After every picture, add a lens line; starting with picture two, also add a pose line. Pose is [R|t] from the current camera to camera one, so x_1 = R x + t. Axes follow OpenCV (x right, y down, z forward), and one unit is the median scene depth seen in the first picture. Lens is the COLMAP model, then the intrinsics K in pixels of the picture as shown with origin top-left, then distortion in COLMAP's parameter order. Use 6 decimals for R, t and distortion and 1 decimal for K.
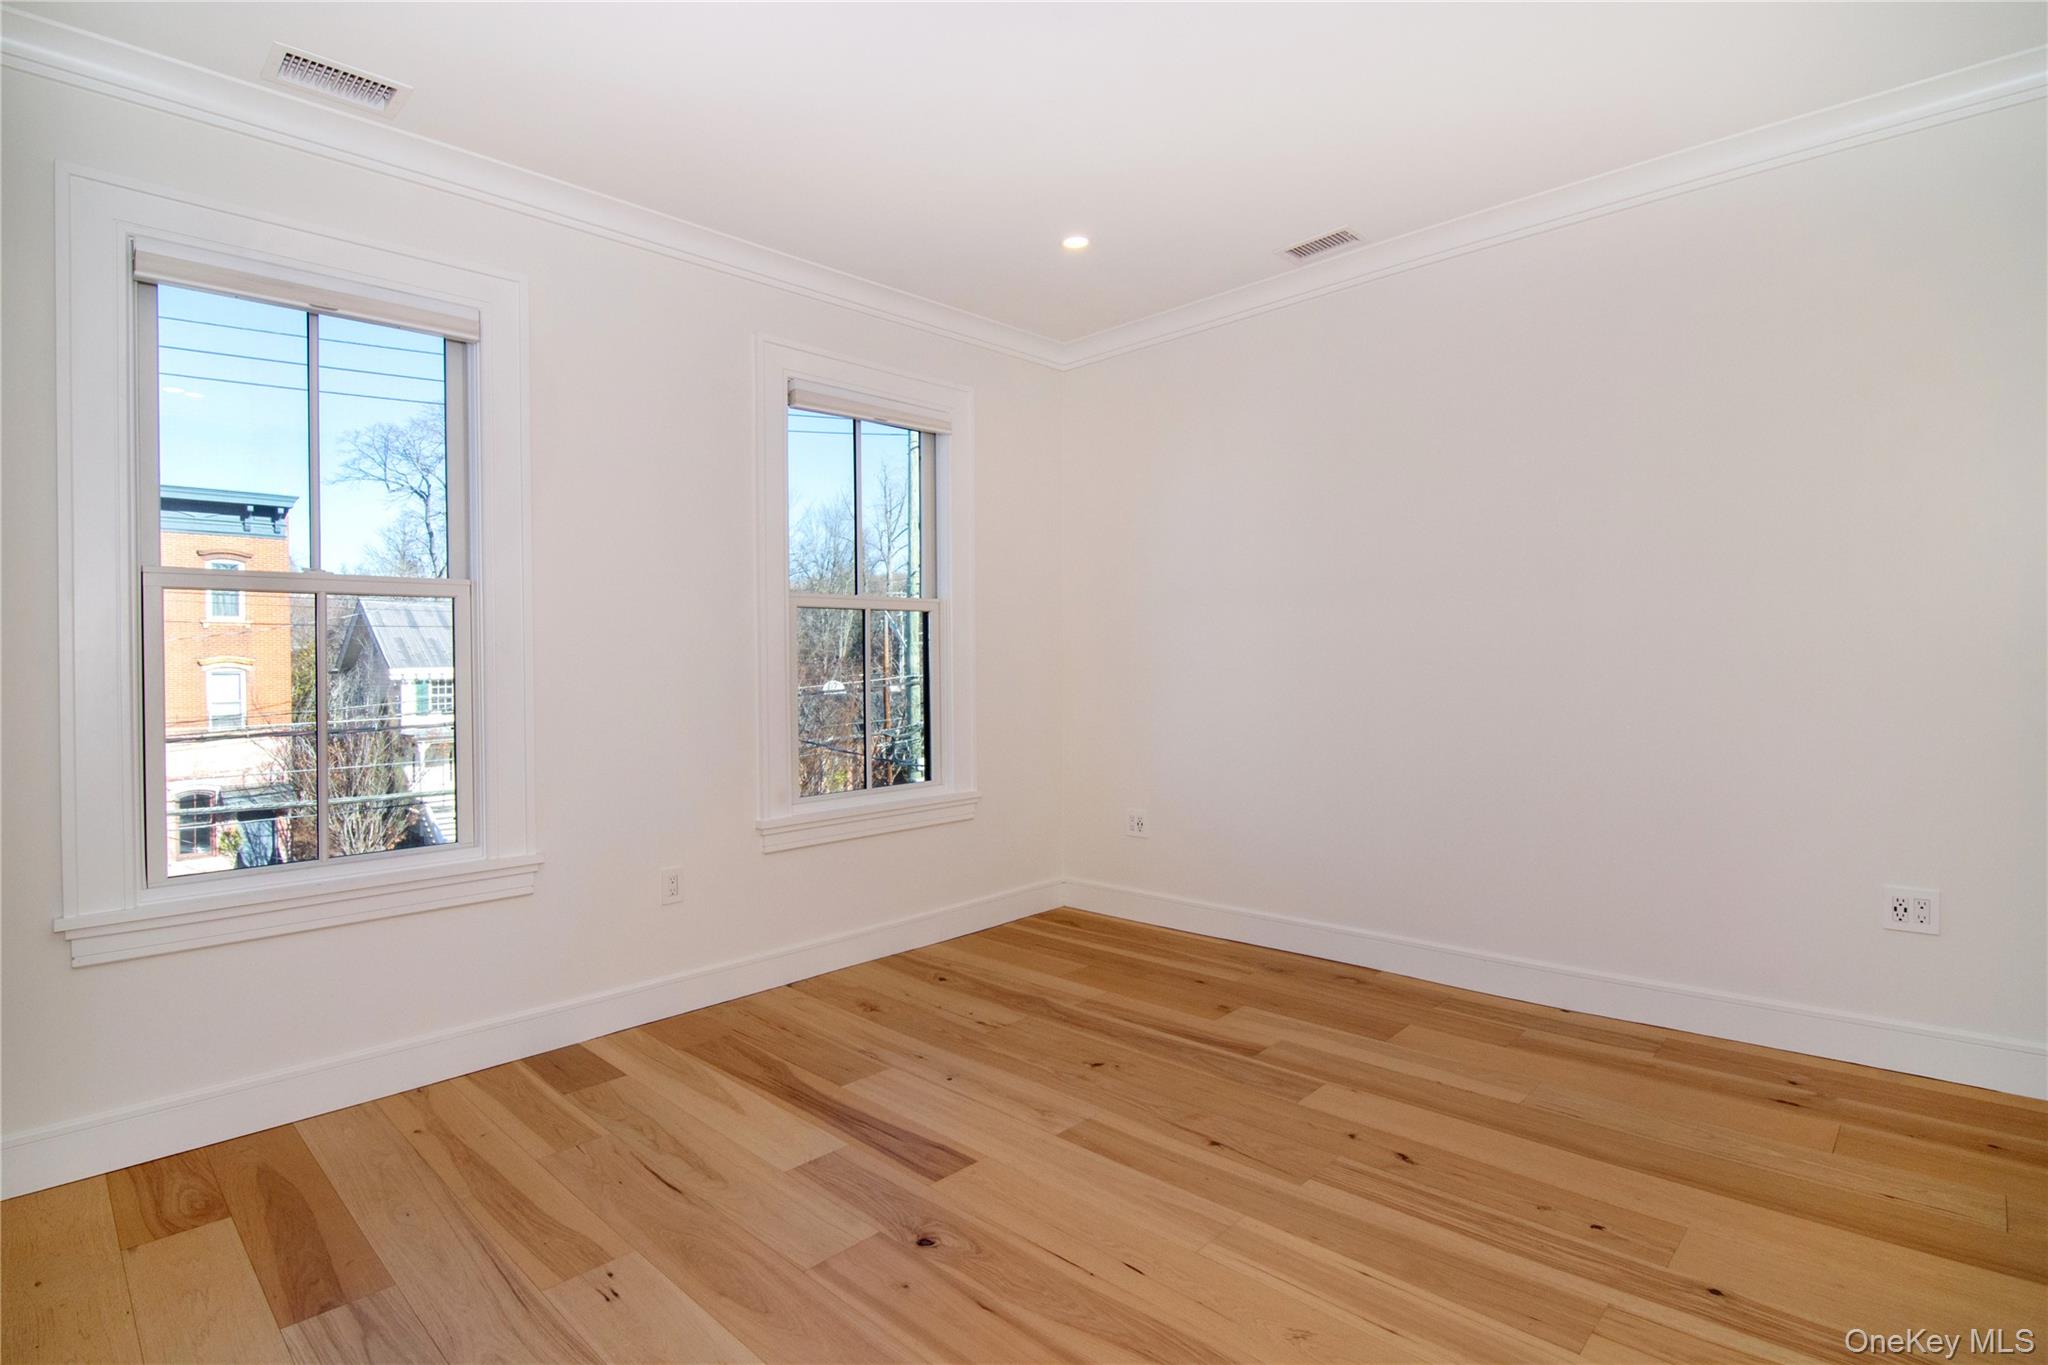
lens RADIAL K [[1008.0, 0, 1032.4], [0, 1008.0, 672.7], [0, 0, 1]] dist [-0.016623, -0.006745]
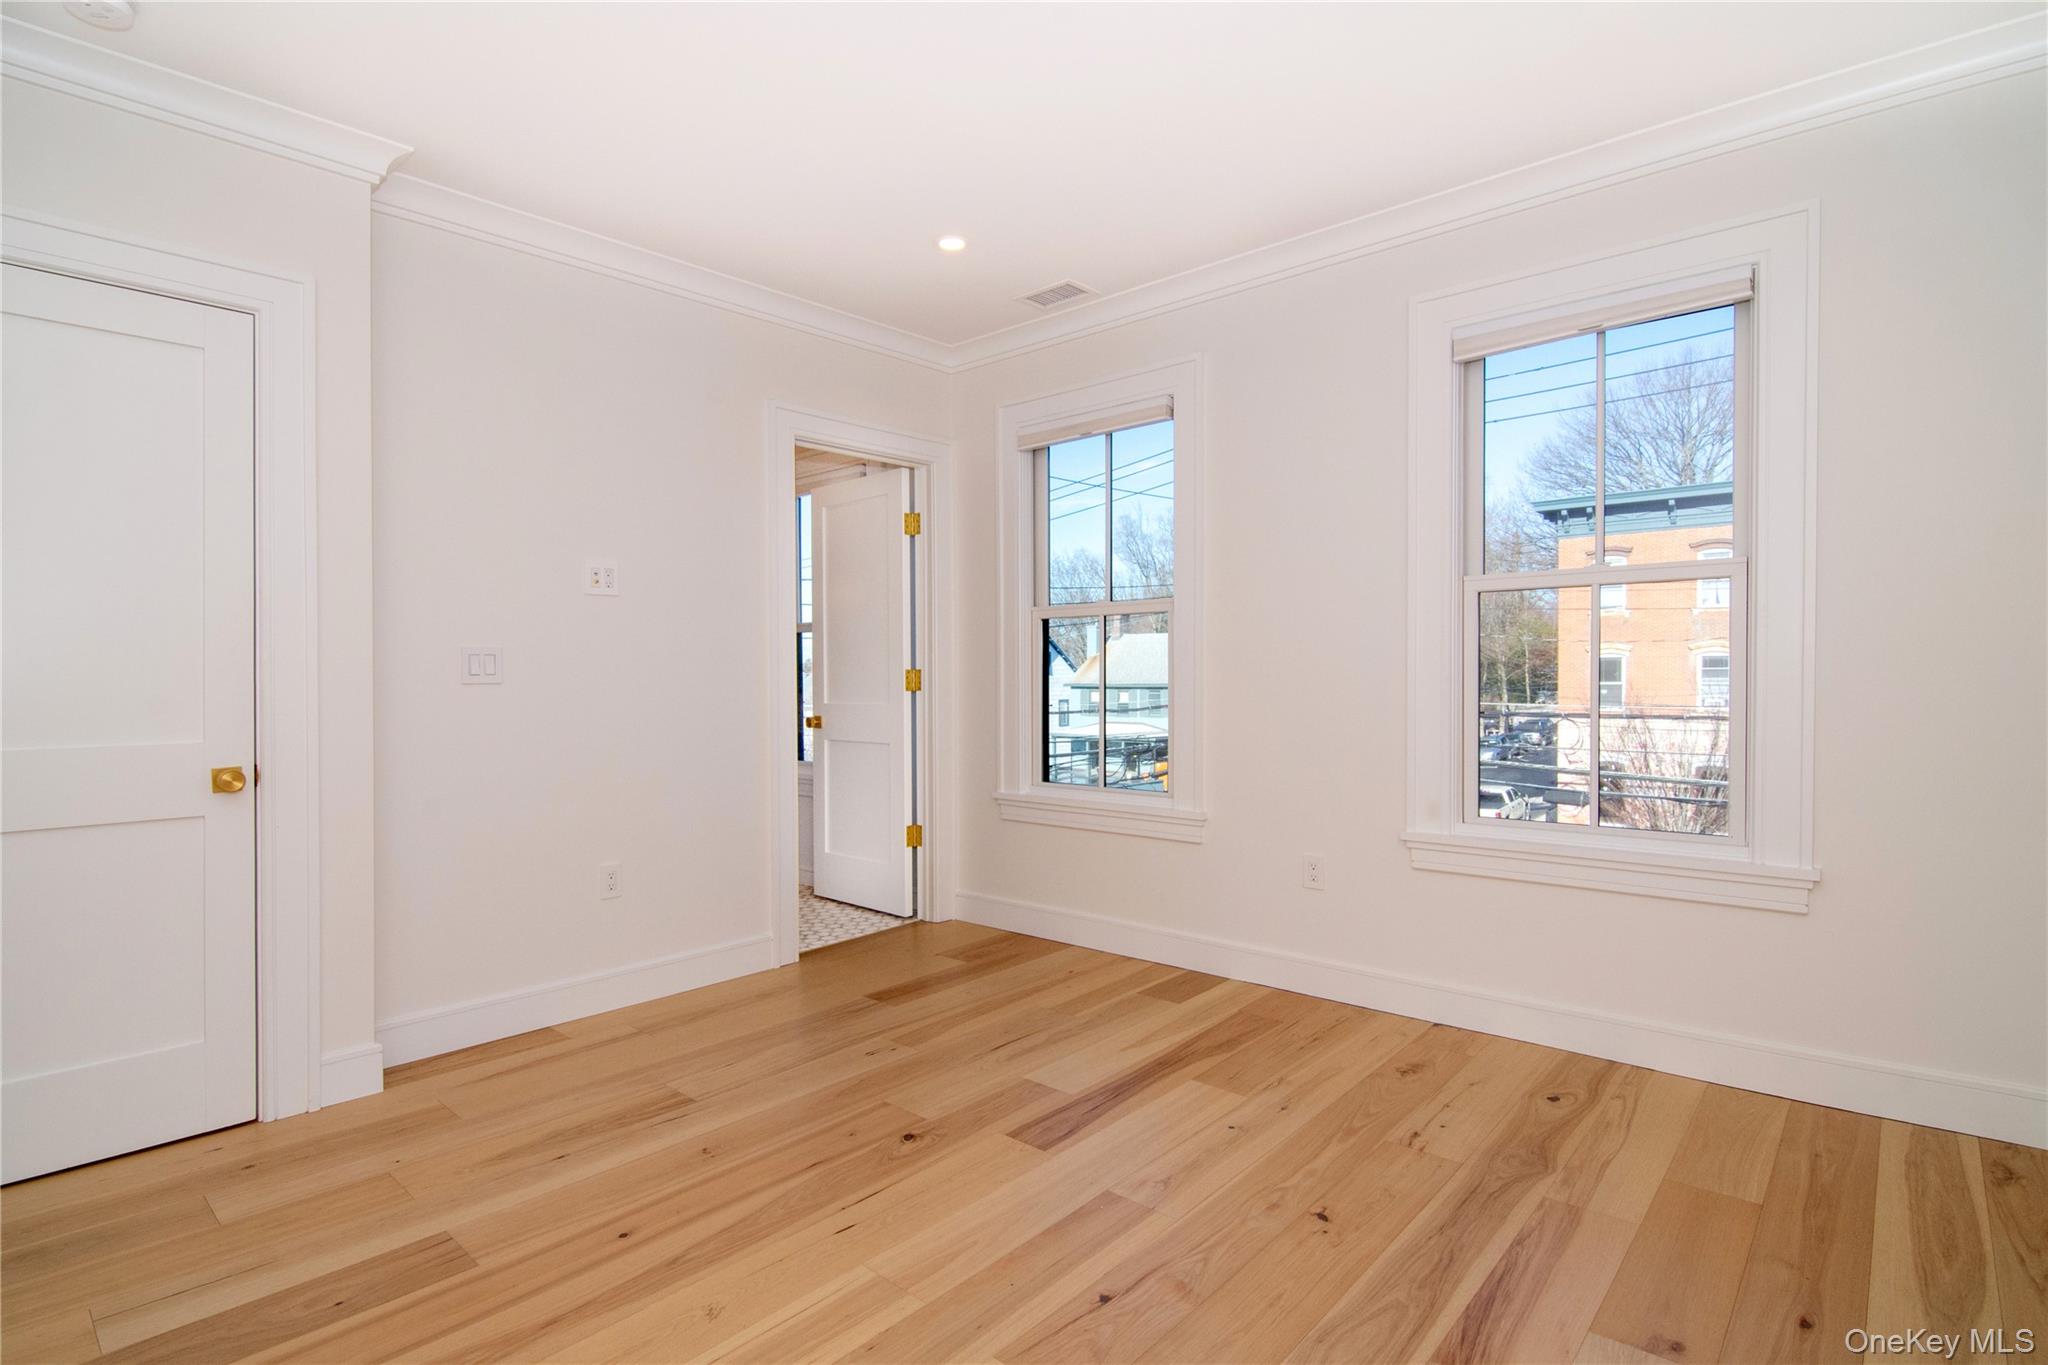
lens RADIAL K [[1008.0, 0, 1012.6], [0, 1008.0, 680.5], [0, 0, 1]] dist [-0.016623, -0.006745]
pose [[0.034273, 0.030594, -0.998944, 0.726011], [0.000353, 0.999531, 0.030624, -0.021403], [0.999412, -0.001402, 0.034246, 0.705207]]
